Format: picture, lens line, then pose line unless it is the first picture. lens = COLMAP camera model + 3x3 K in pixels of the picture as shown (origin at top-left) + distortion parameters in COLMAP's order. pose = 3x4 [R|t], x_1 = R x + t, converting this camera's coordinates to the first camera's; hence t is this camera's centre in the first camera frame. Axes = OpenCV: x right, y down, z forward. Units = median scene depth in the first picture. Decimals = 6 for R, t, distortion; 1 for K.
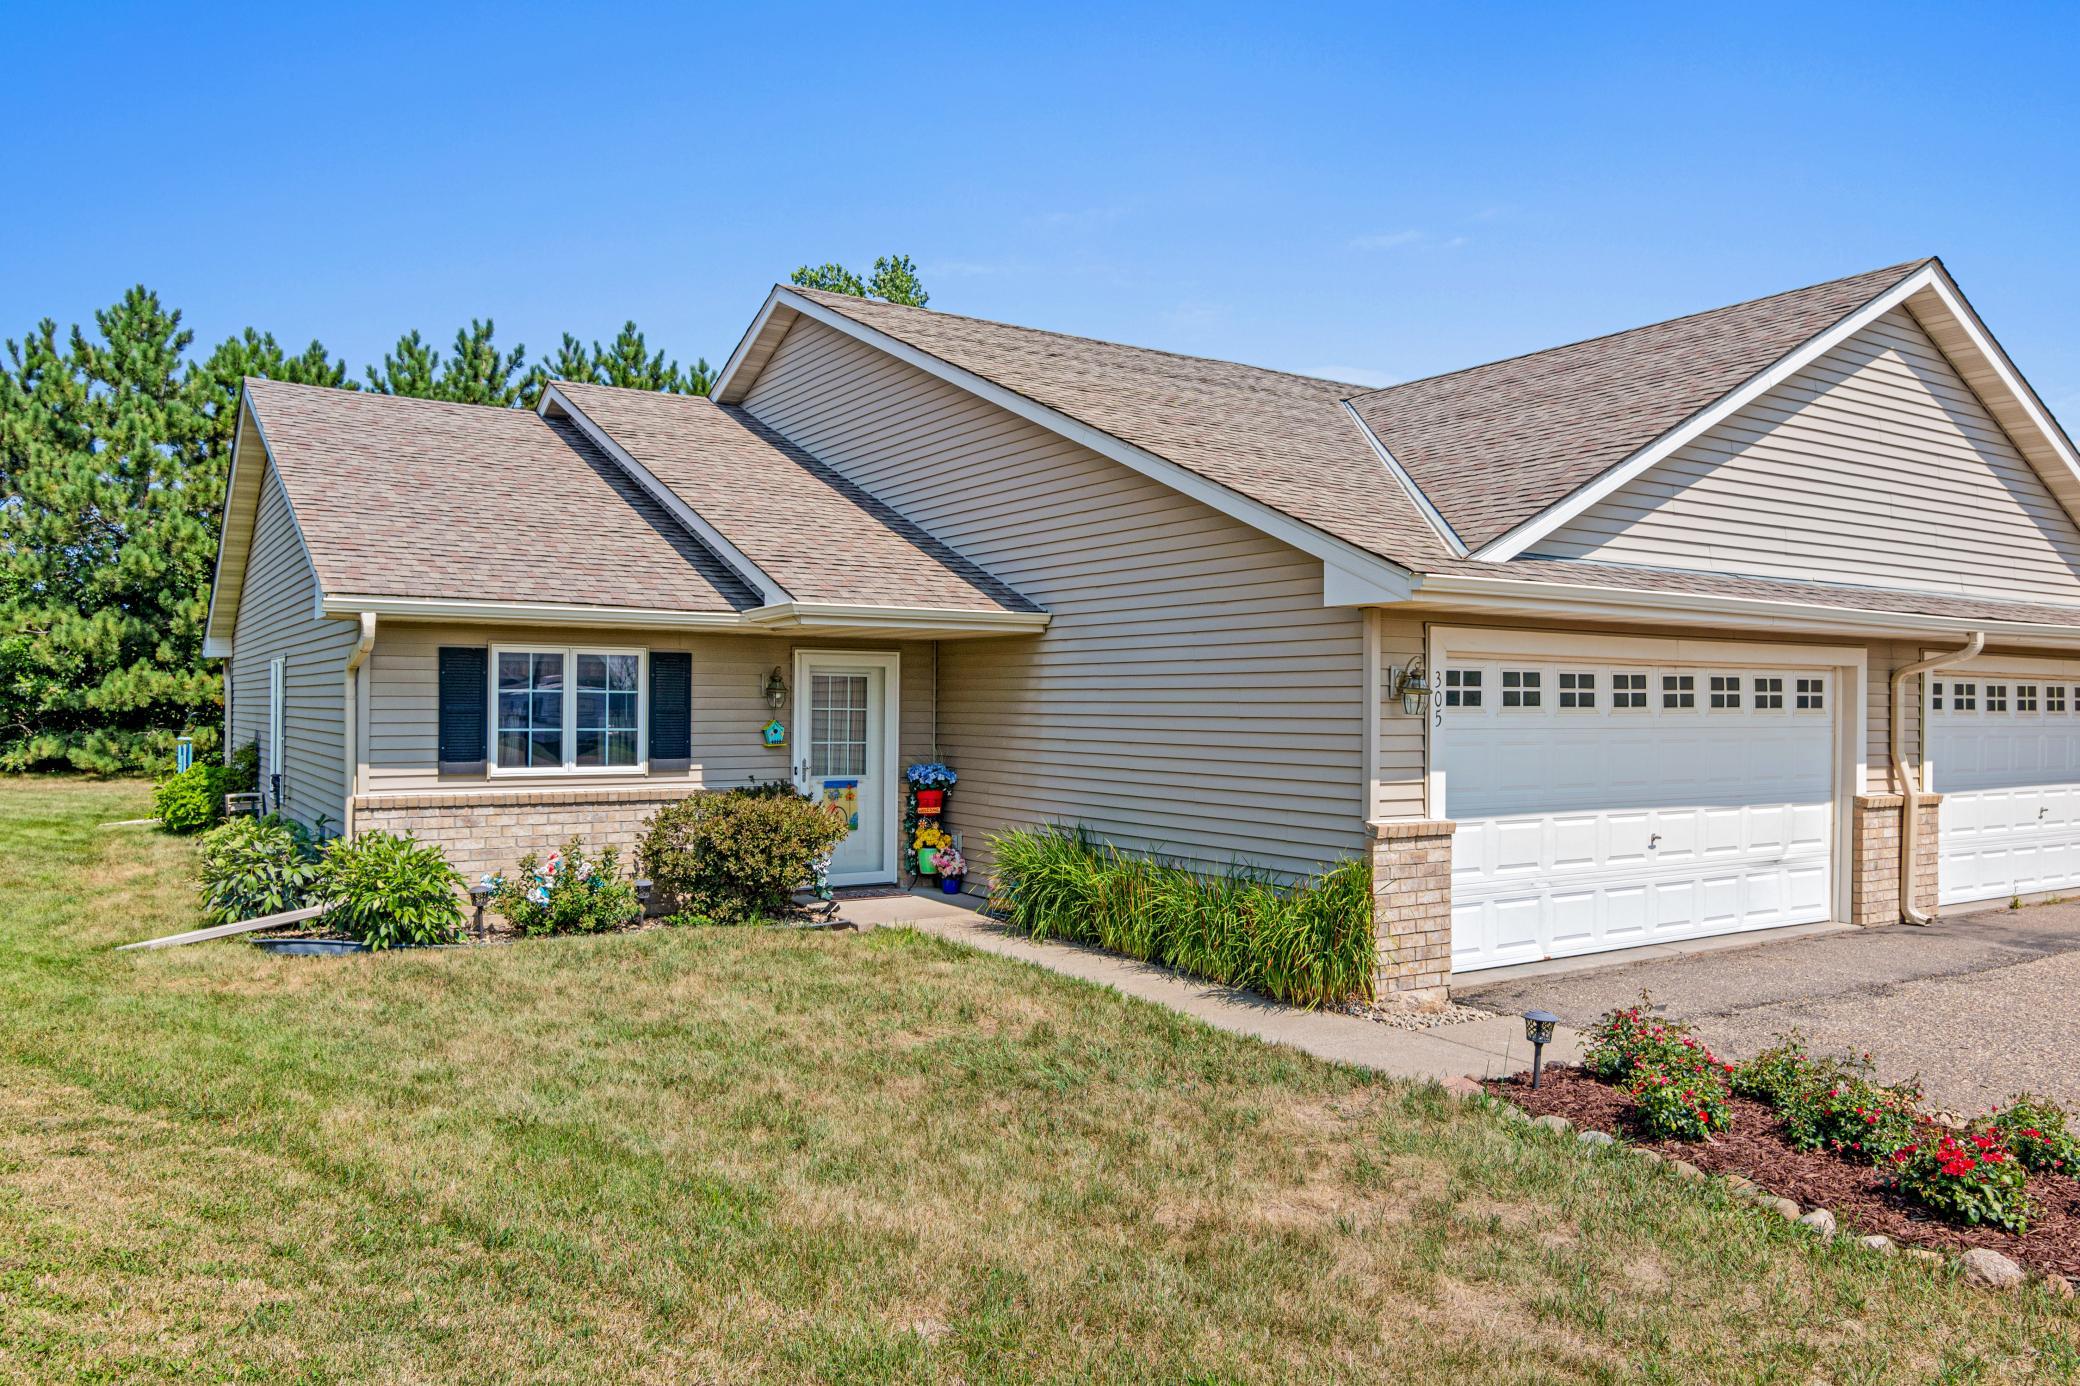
lens RADIAL K [[1479.1, 0, 1036.4], [0, 1479.1, 697.9], [0, 0, 1]] dist [-0.006028, 0.007793]
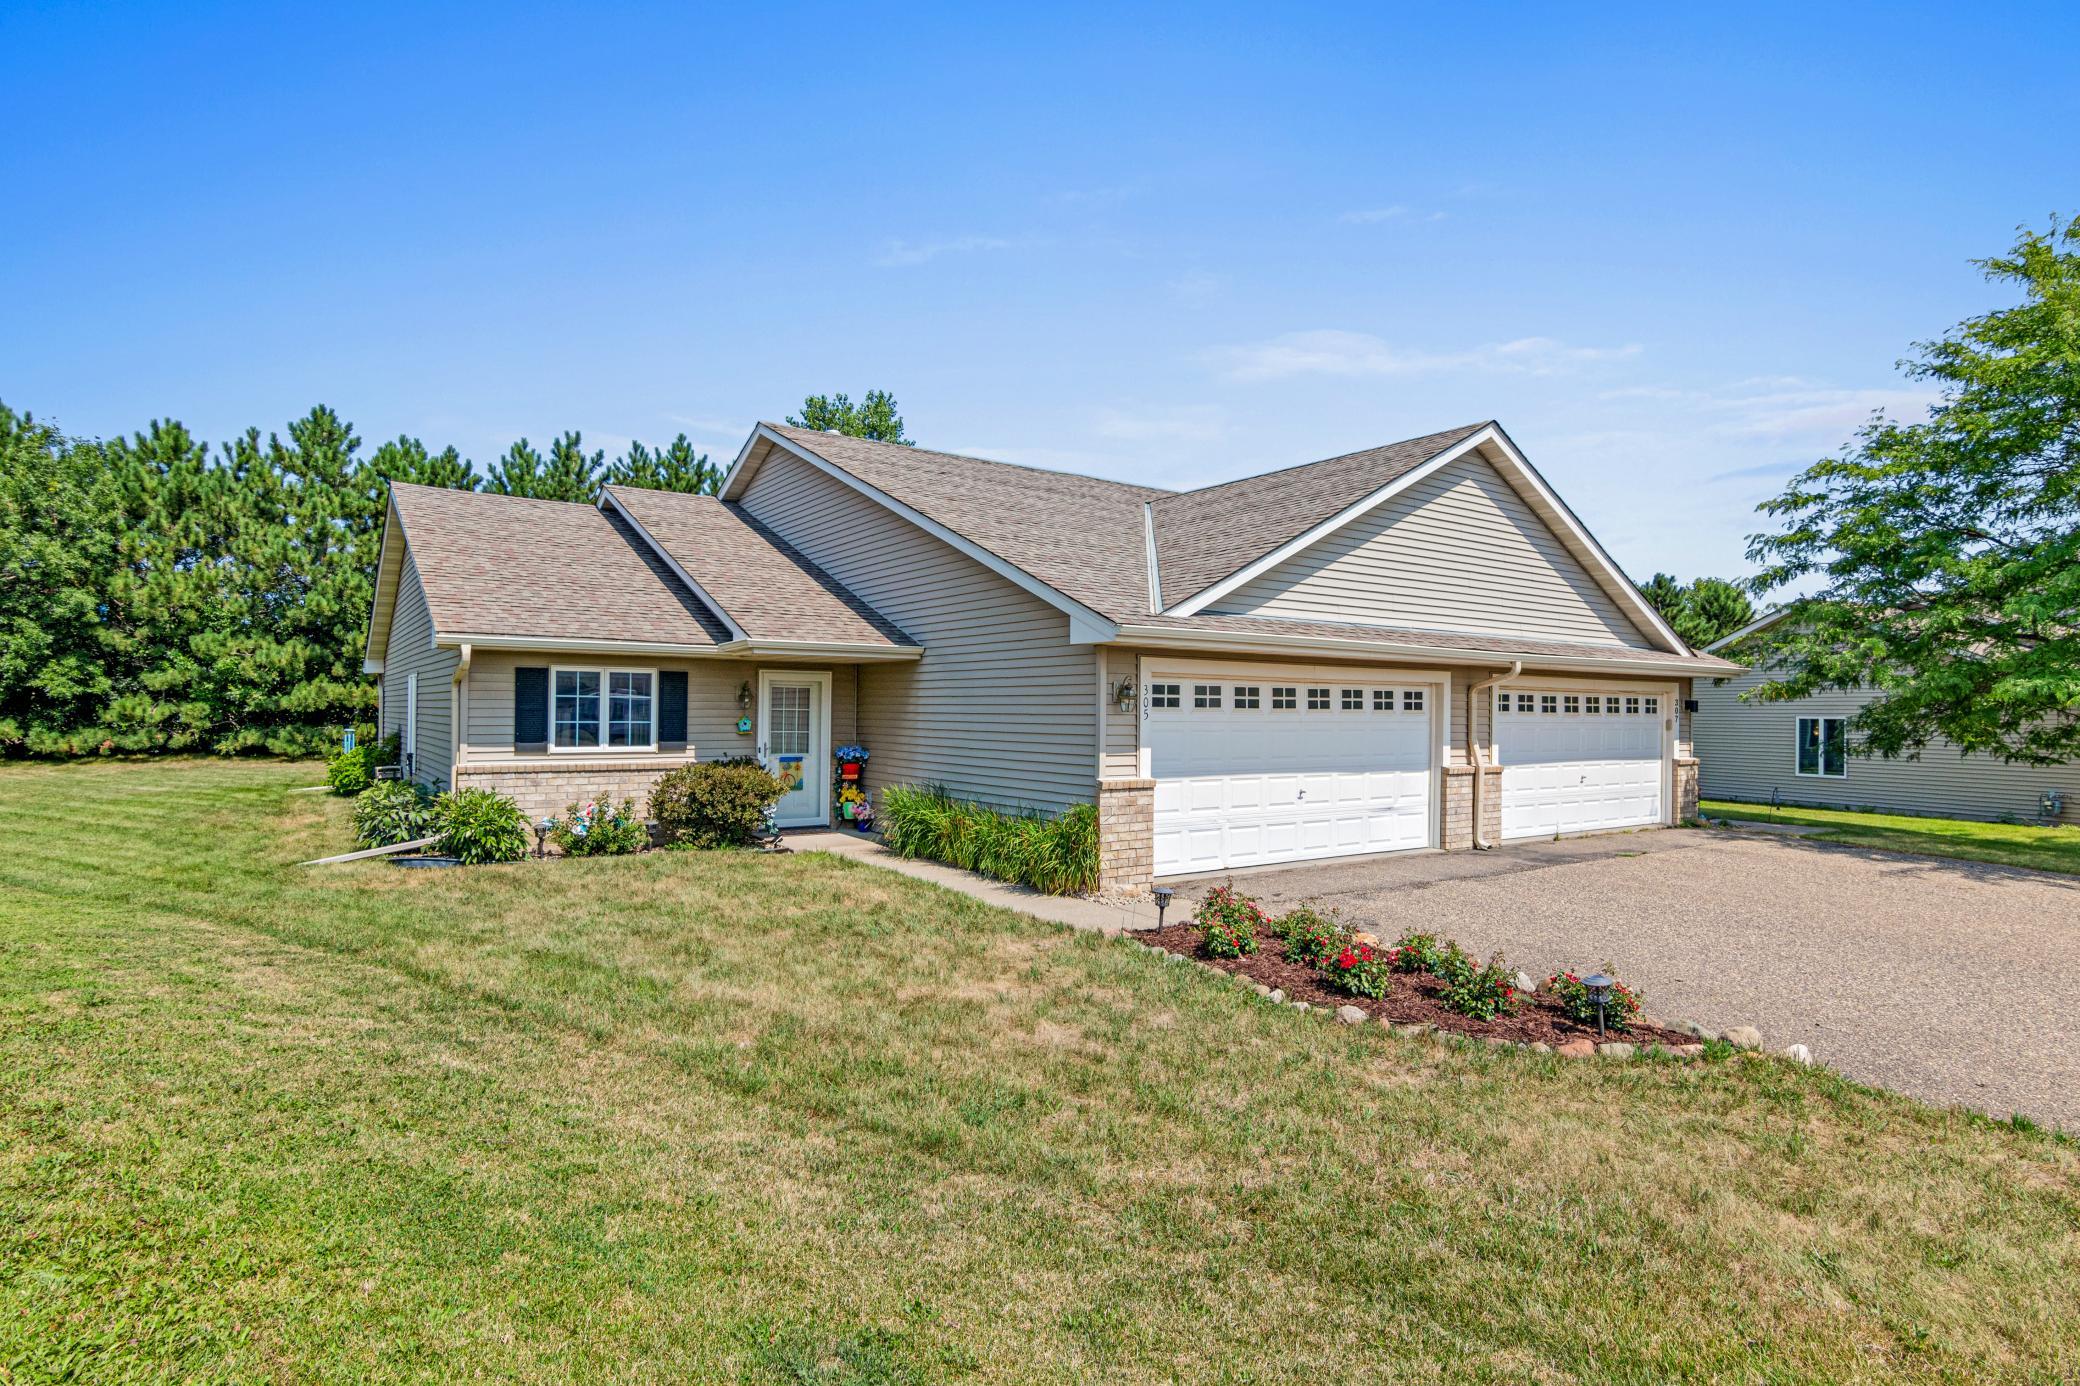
lens RADIAL K [[1087.8, 0, 1034.0], [0, 1087.8, 700.1], [0, 0, 1]] dist [-0.003068, 0.002226]
pose [[0.999409, 0.002907, 0.034250, 0.087586], [-0.002735, 0.999984, -0.005050, 0.003443], [-0.034264, 0.004954, 0.999401, -0.130681]]
